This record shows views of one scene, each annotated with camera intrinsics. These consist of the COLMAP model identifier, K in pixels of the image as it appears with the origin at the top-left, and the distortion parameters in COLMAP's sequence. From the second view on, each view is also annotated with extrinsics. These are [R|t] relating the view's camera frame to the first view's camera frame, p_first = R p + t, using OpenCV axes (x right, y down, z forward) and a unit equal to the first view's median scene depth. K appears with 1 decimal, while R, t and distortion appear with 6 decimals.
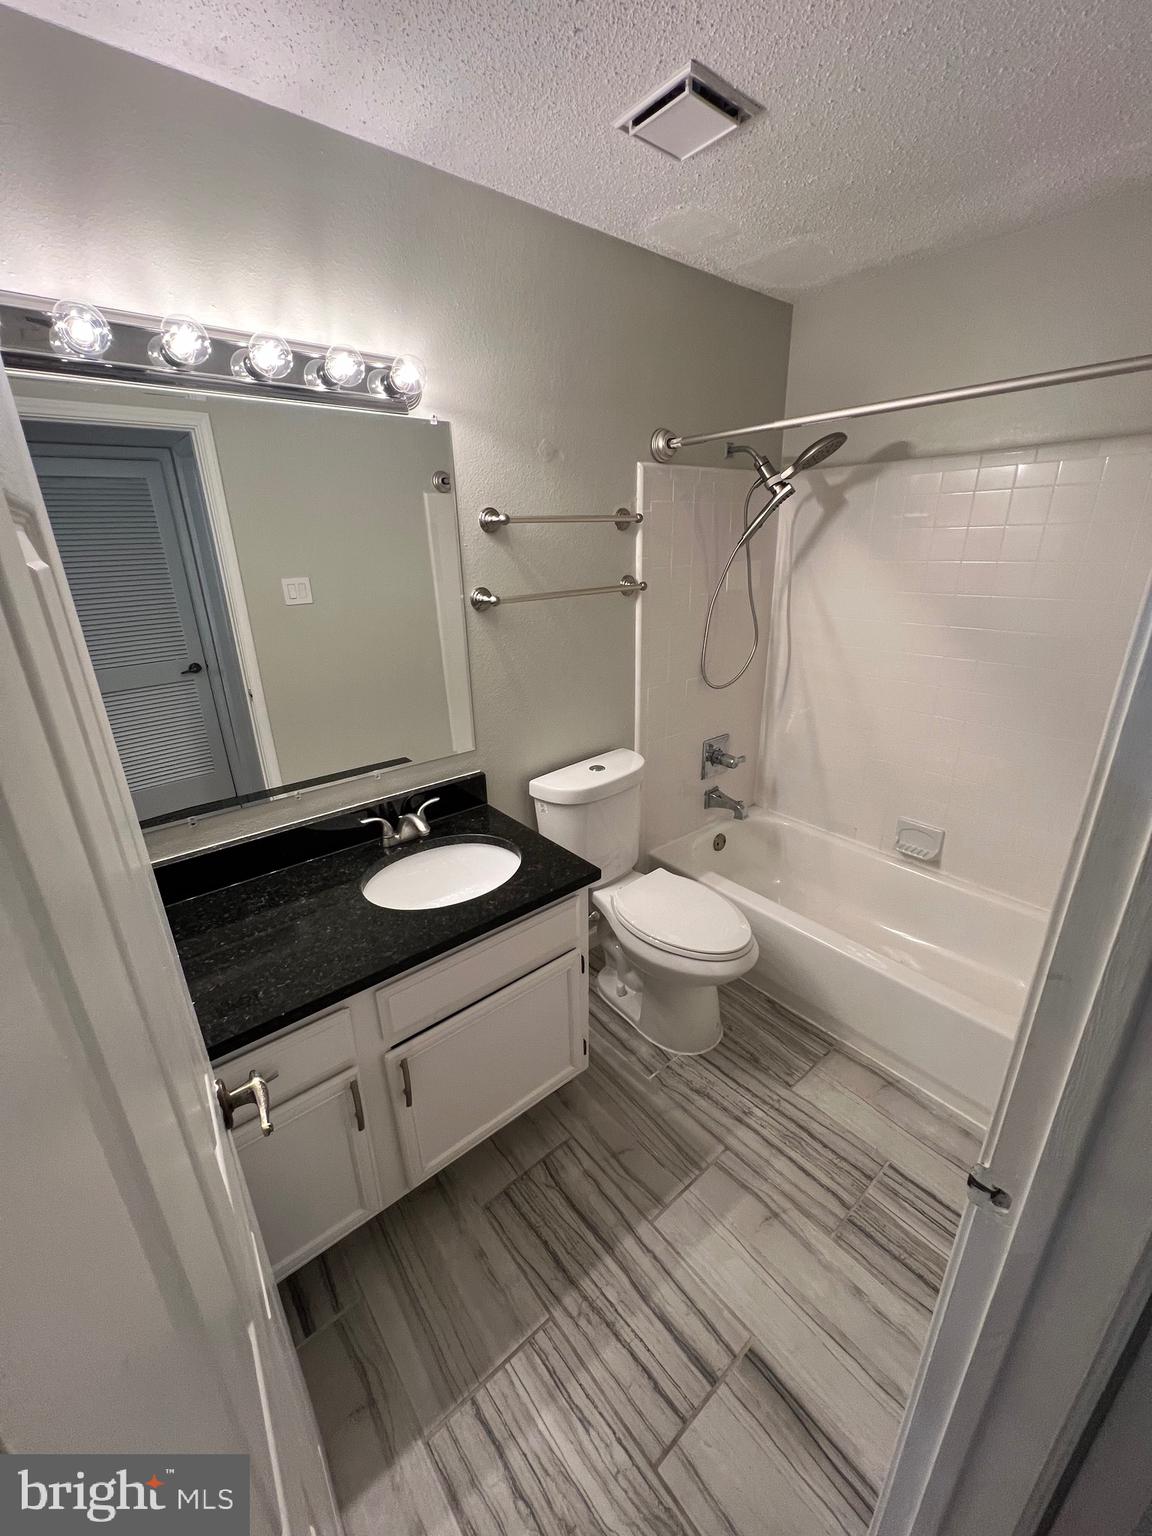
lens RADIAL K [[613.3, 0, 576.4], [0, 613.3, 770.6], [0, 0, 1]] dist [-0.000605, -0.000141]
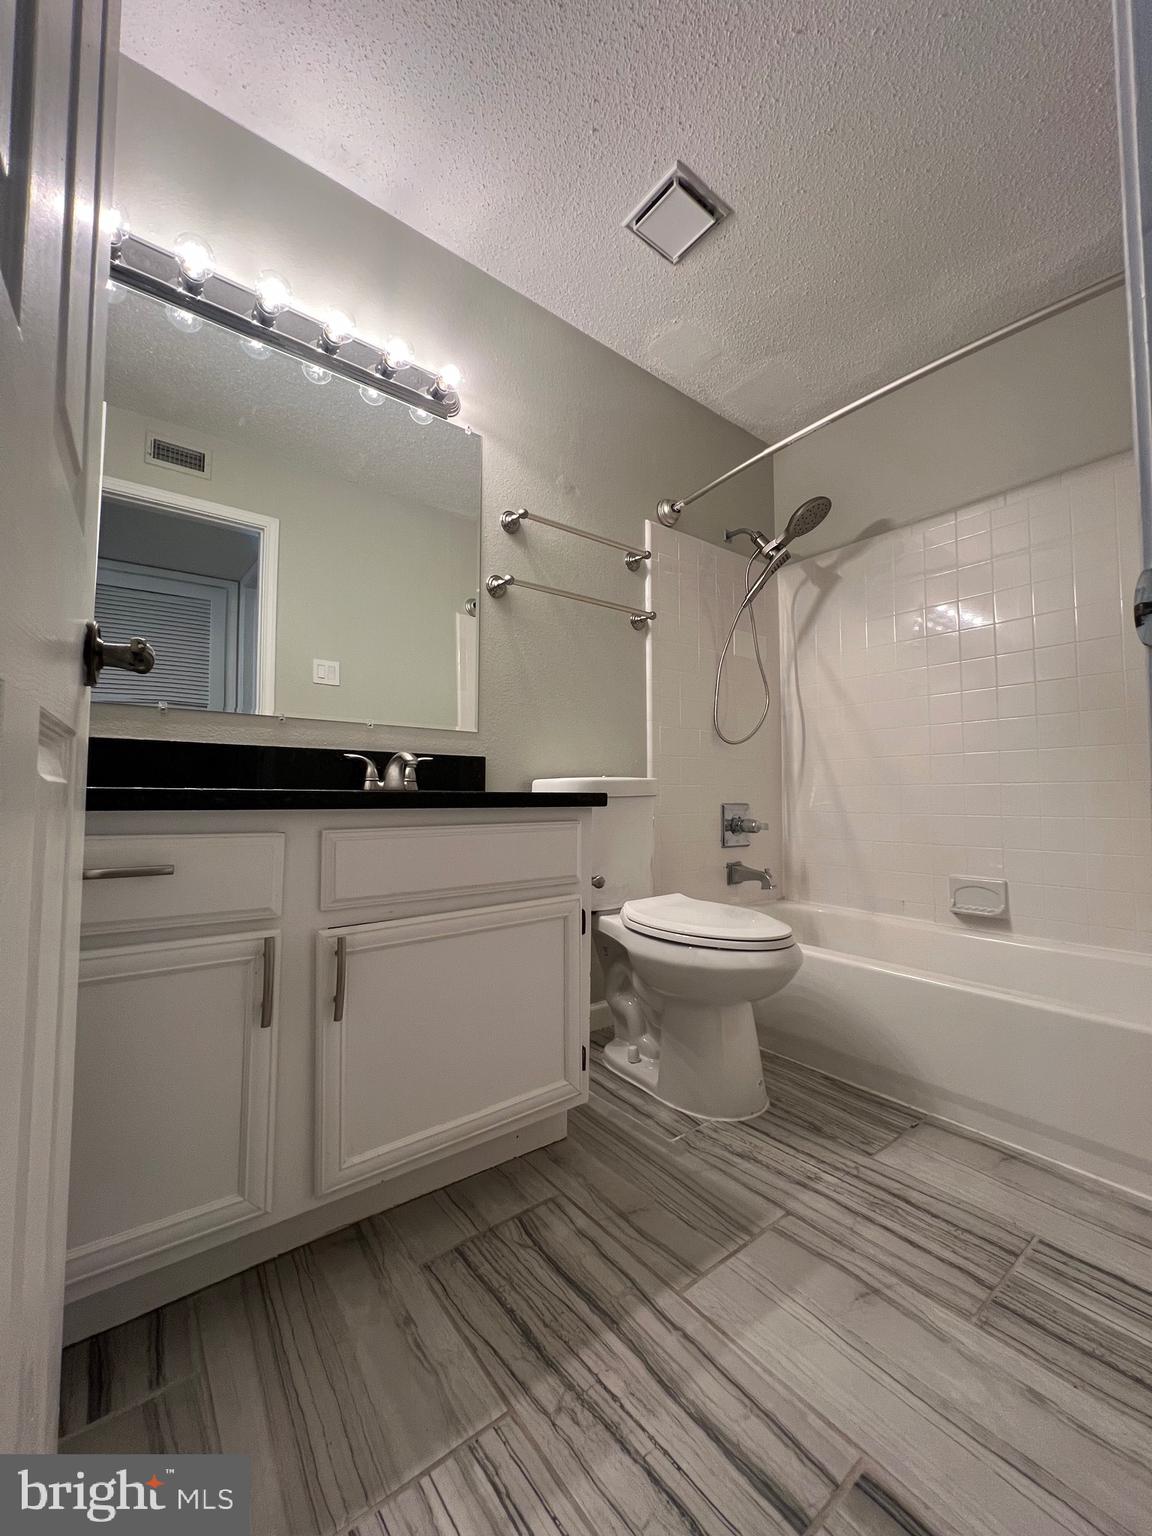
lens RADIAL K [[613.3, 0, 576.8], [0, 613.3, 765.8], [0, 0, 1]] dist [-0.000605, -0.000141]
pose [[0.999309, 0.021032, -0.030657, 0.021038], [-0.031470, 0.917589, -0.396282, 0.436075], [0.019795, 0.396973, 0.917617, 0.174090]]
